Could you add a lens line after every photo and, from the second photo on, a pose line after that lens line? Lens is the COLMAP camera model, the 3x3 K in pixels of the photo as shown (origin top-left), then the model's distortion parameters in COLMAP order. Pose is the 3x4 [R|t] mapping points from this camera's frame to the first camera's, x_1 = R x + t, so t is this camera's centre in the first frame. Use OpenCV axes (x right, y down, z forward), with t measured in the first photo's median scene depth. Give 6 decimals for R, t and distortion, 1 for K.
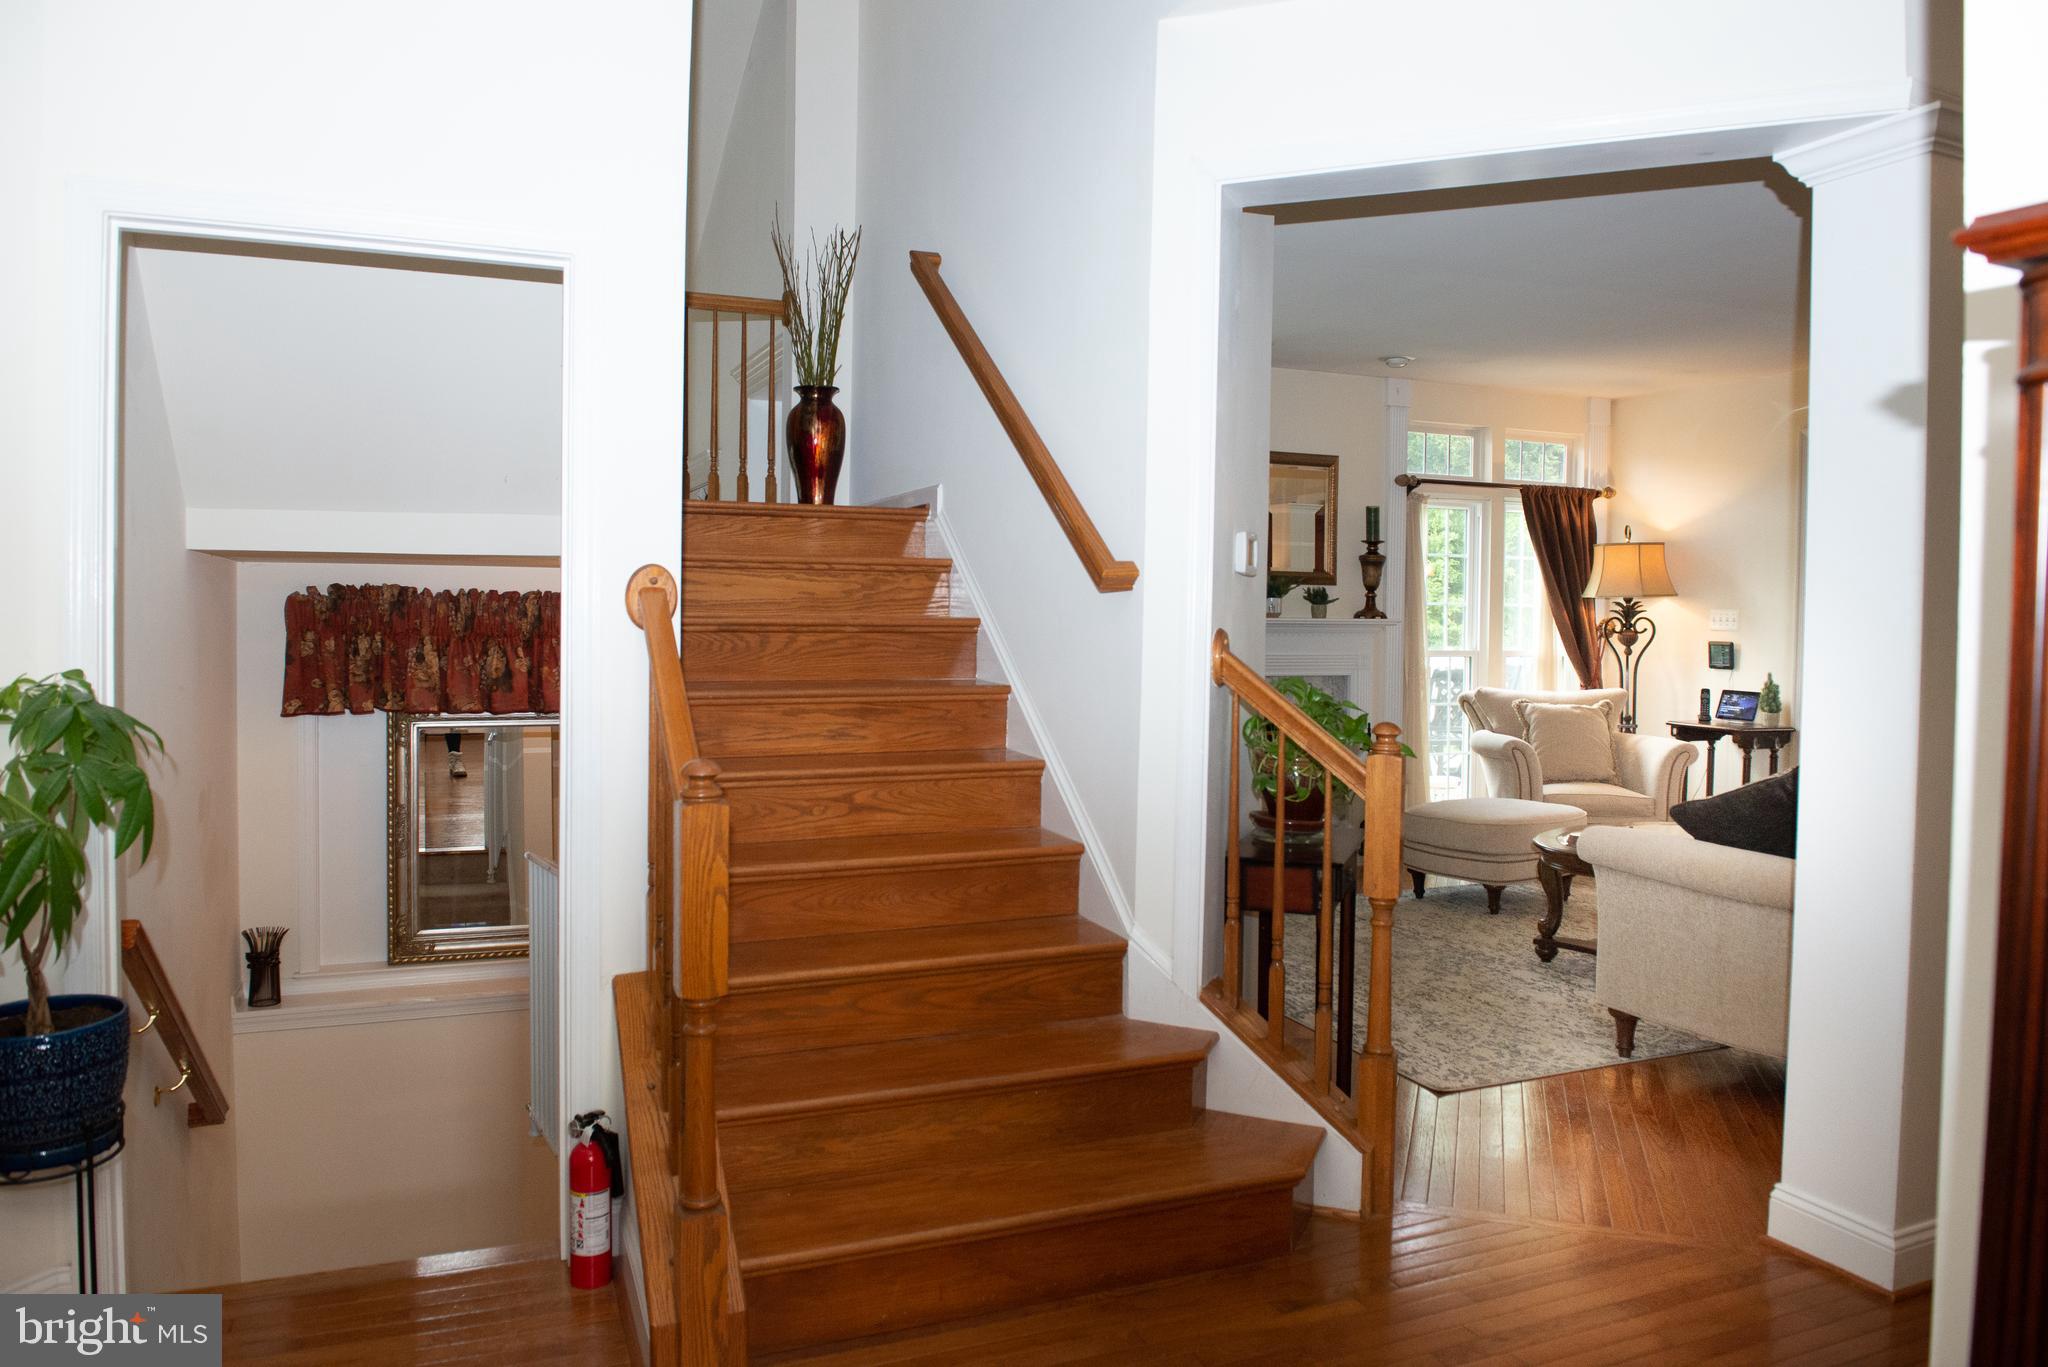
lens RADIAL K [[1413.5, 0, 1023.3], [0, 1413.5, 639.9], [0, 0, 1]] dist [-0.041801, -0.005856]
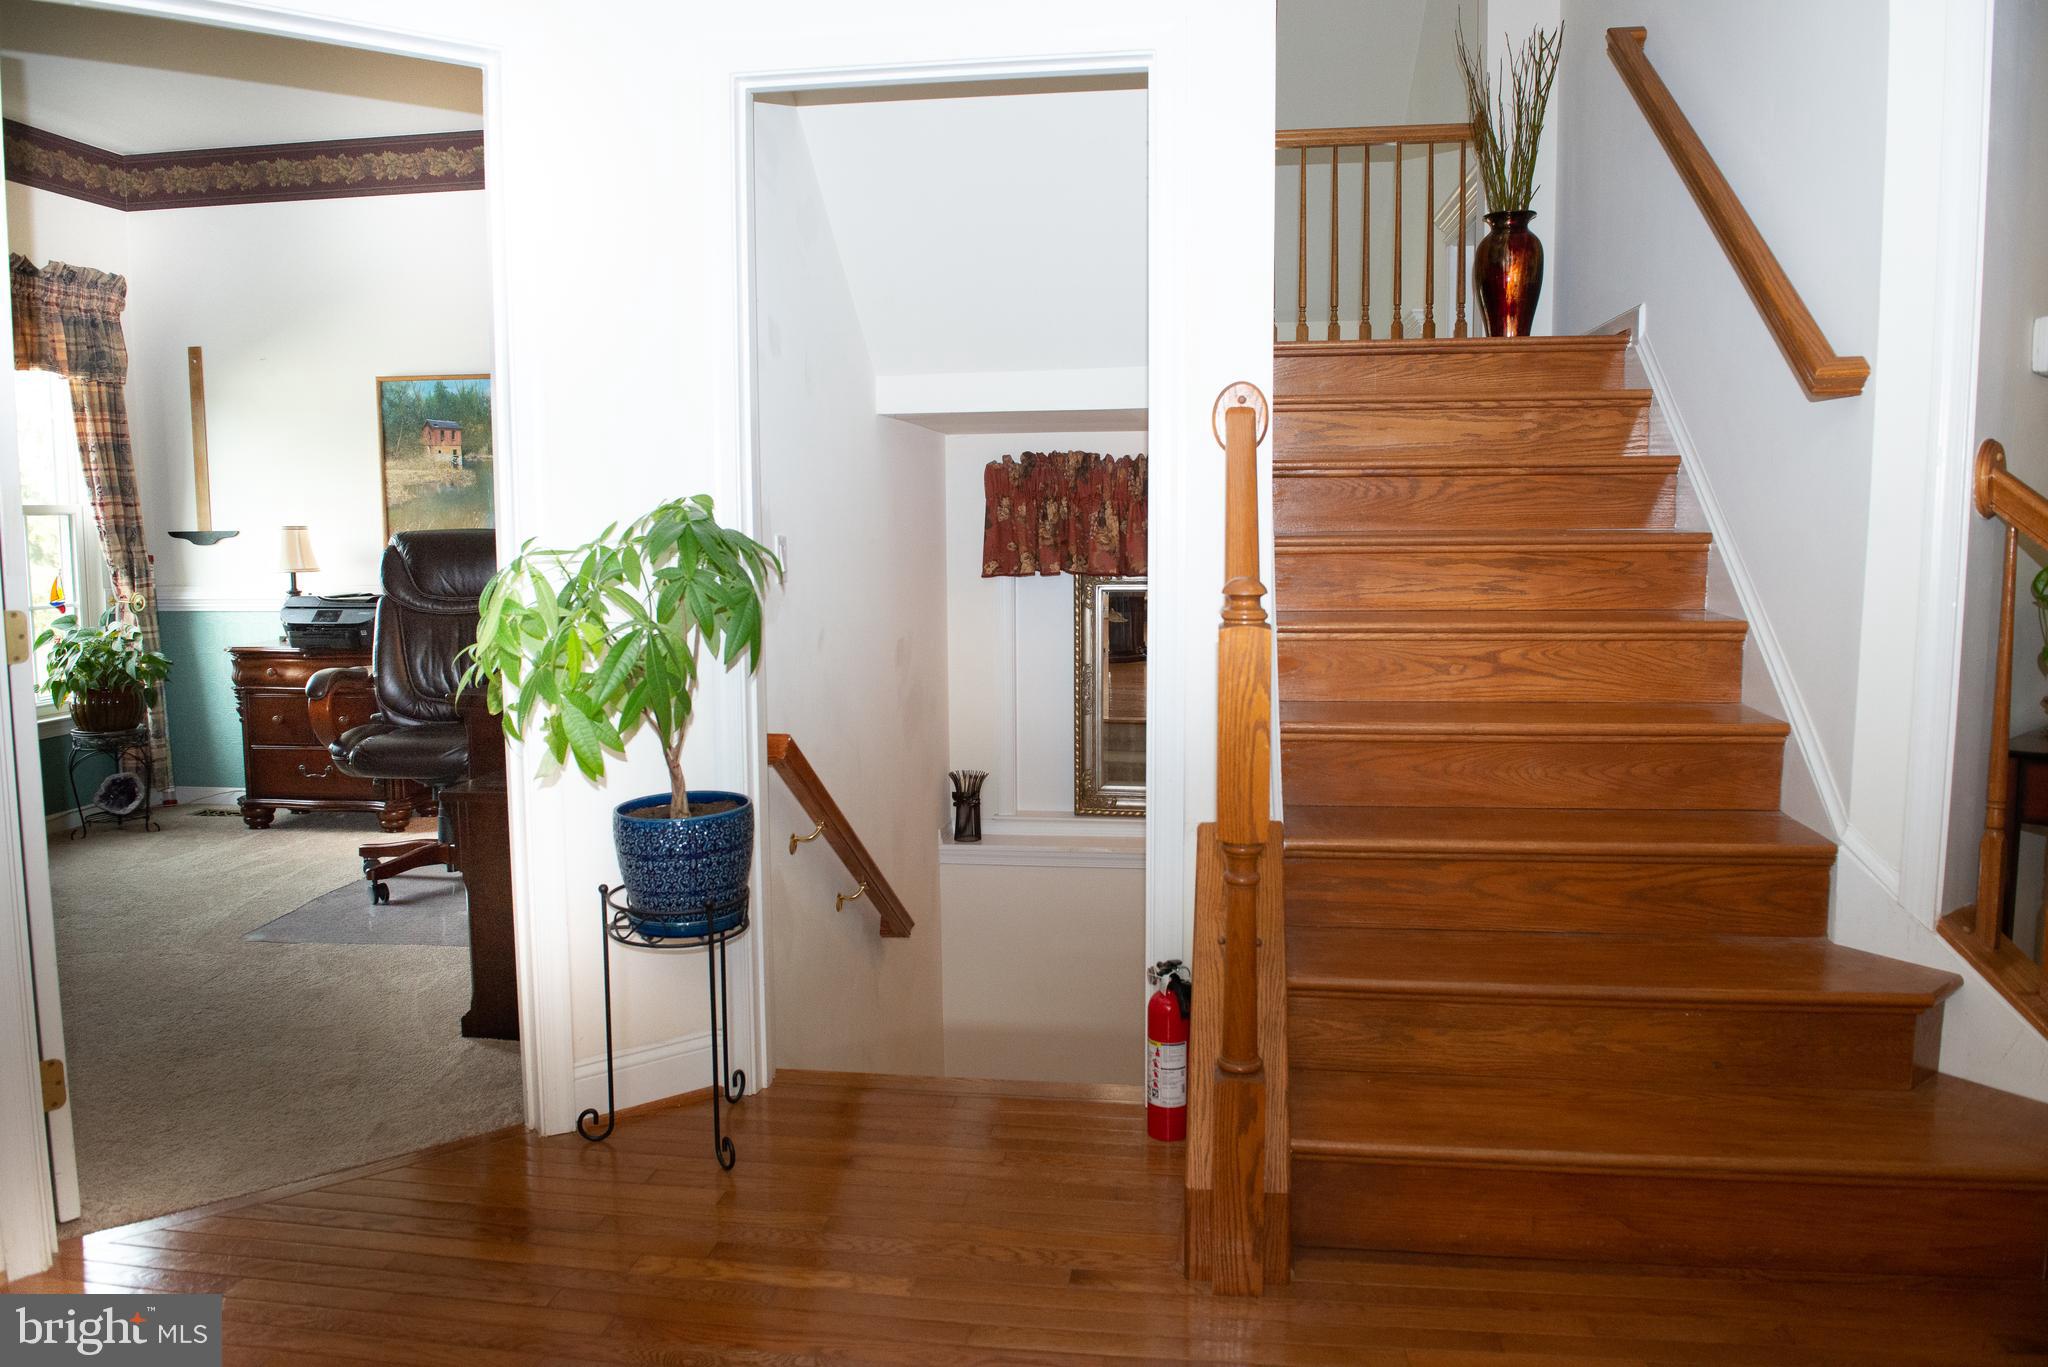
lens RADIAL K [[1413.5, 0, 1008.2], [0, 1413.5, 636.2], [0, 0, 1]] dist [-0.041801, -0.005856]
pose [[0.856957, 0.026887, -0.514686, 0.069844], [0.007857, 0.997841, 0.065209, 0.041778], [0.515328, -0.059925, 0.854895, 0.106357]]
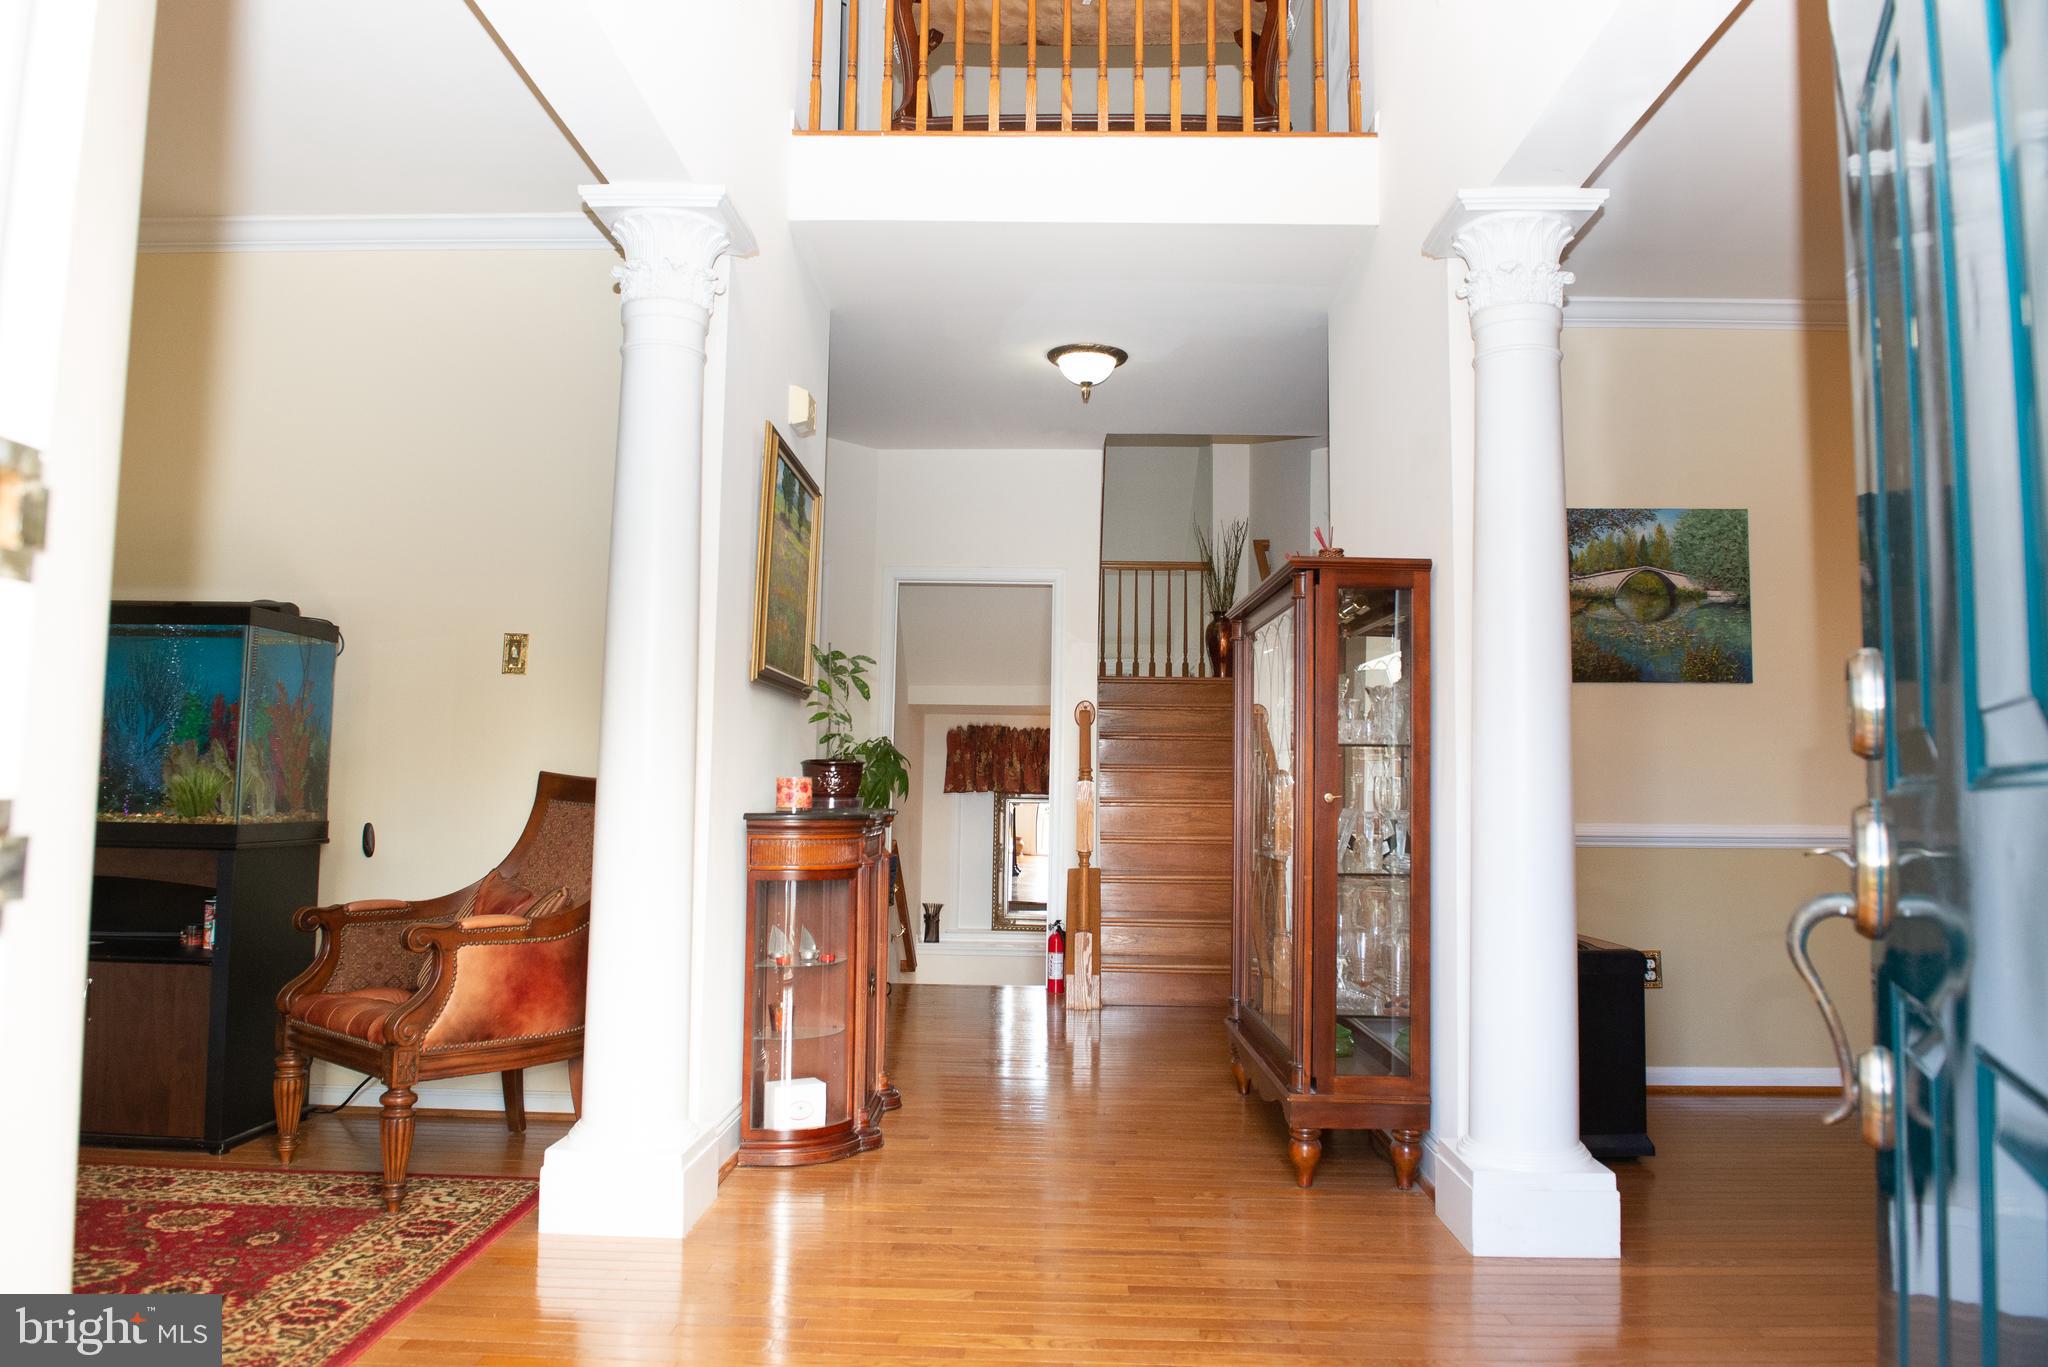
lens RADIAL K [[1413.5, 0, 1019.7], [0, 1413.5, 579.4], [0, 0, 1]] dist [-0.041801, -0.005856]
pose [[0.910336, -0.054977, -0.410203, 0.553595], [-0.016944, 0.985356, -0.169664, 0.133722], [0.413524, 0.161401, 0.896074, -1.093994]]
